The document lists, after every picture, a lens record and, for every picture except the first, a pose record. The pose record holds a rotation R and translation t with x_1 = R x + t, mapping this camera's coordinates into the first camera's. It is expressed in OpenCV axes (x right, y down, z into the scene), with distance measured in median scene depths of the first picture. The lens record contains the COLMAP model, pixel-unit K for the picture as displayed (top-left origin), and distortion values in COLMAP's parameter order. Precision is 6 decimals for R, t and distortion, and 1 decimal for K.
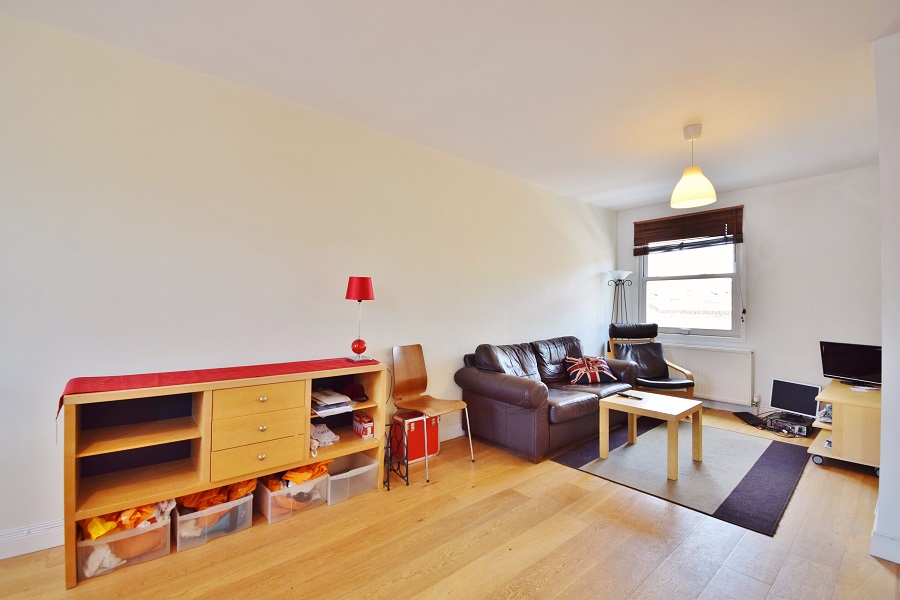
lens RADIAL K [[400.4, 0, 450.0], [0, 400.4, 300.0], [0, 0, 1]] dist [-0.002822, -0.000083]
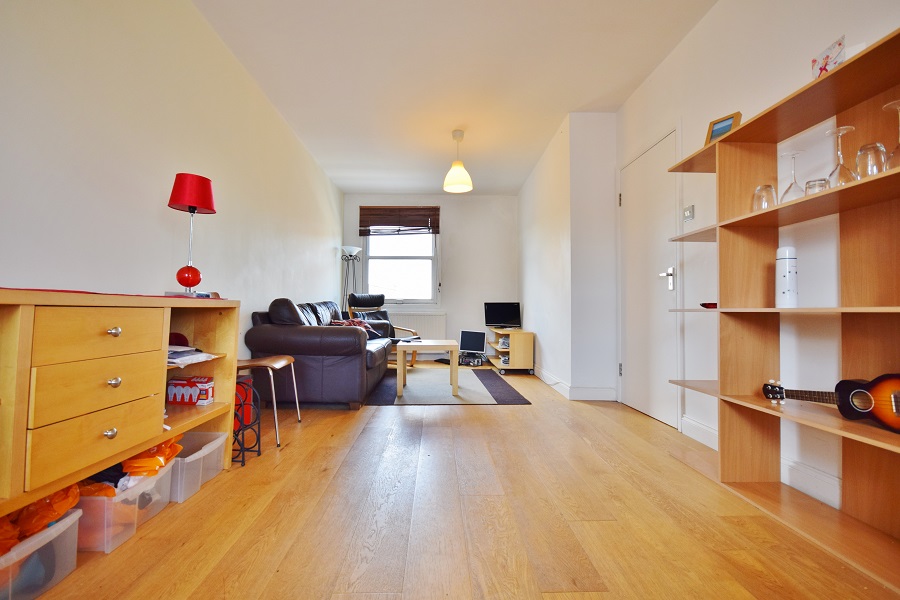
lens RADIAL K [[400.4, 0, 450.0], [0, 400.4, 300.0], [0, 0, 1]] dist [-0.002822, -0.000083]
pose [[0.615957, 0.017092, 0.787594, -0.423412], [-0.003191, 0.999811, -0.019201, 0.144551], [-0.787773, 0.009314, 0.615895, 0.183723]]
